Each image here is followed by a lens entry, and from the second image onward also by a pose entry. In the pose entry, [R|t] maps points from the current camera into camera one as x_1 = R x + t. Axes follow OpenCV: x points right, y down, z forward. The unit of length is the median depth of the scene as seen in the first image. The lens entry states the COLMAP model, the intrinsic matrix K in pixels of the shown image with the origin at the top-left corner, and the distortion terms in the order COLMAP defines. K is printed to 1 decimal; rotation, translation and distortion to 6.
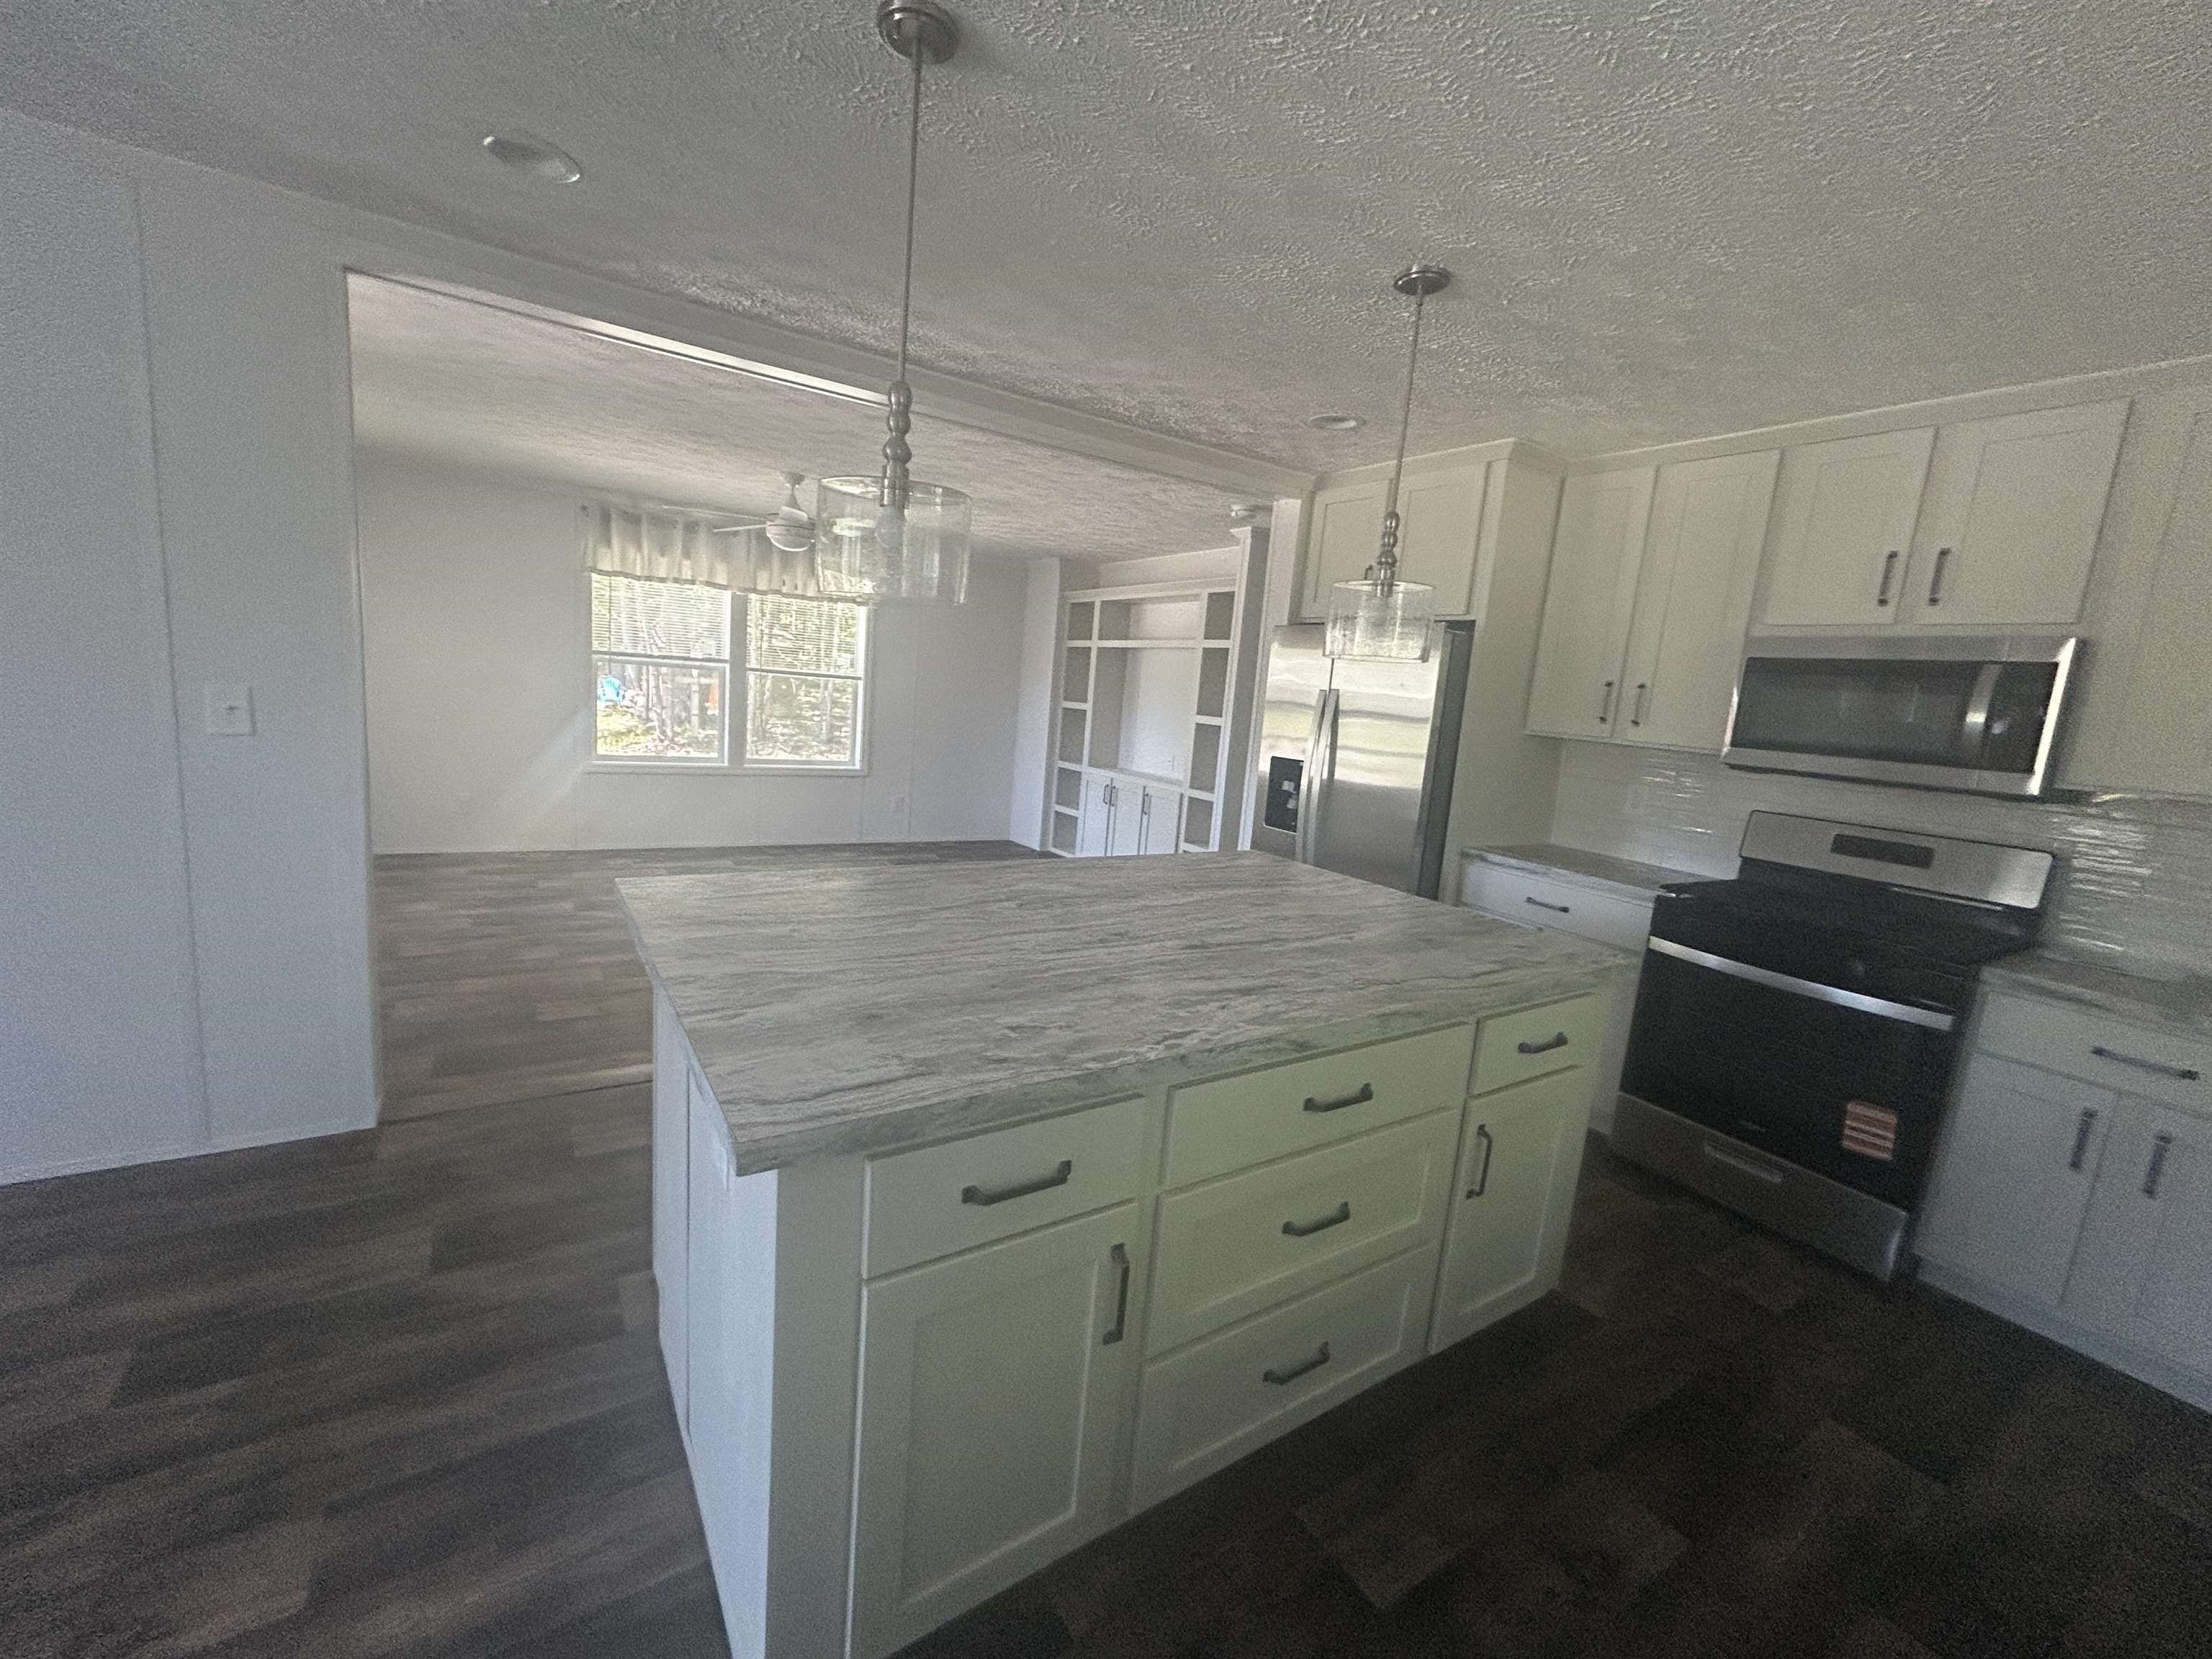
lens RADIAL K [[889.9, 0, 1106.0], [0, 889.9, 829.5], [0, 0, 1]] dist [-0.010526, 0.000063]
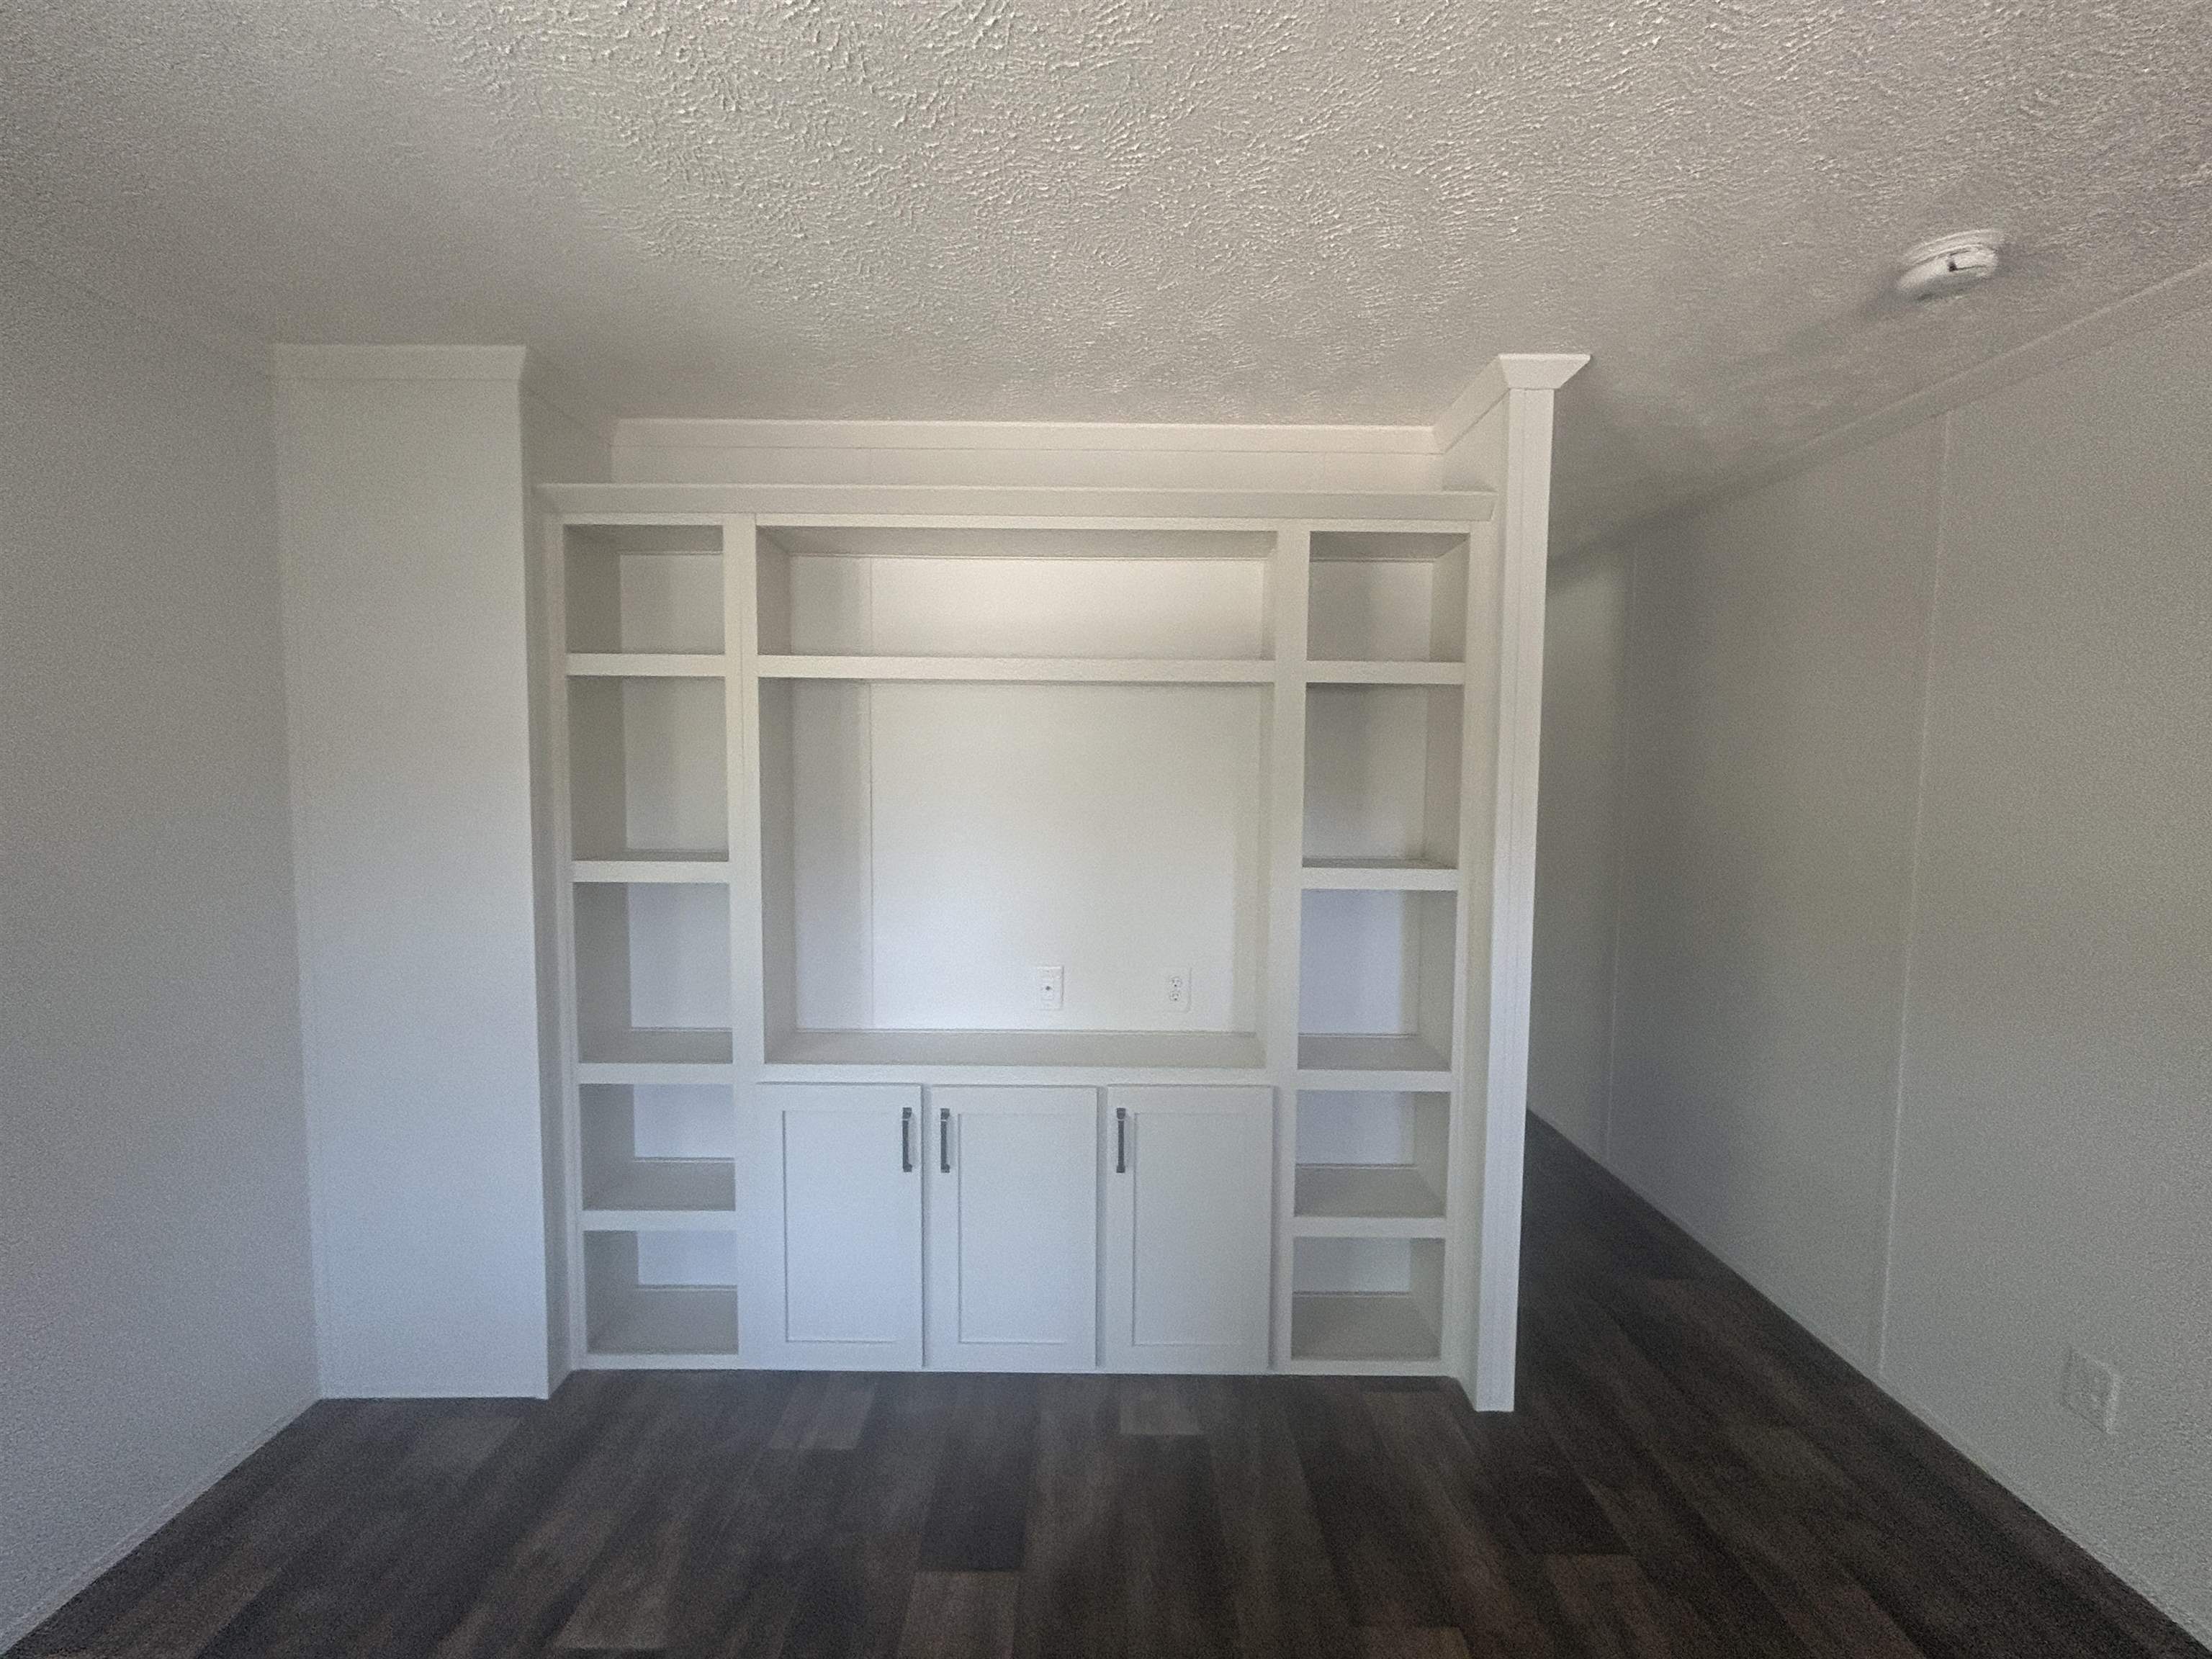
lens RADIAL K [[888.2, 0, 1030.2], [0, 888.2, 831.5], [0, 0, 1]] dist [-0.022507, -0.000240]
pose [[0.540645, -0.121692, 0.832403, -0.218782], [0.159913, 0.986307, 0.040329, -0.150609], [-0.825912, 0.111308, 0.552702, 0.765368]]
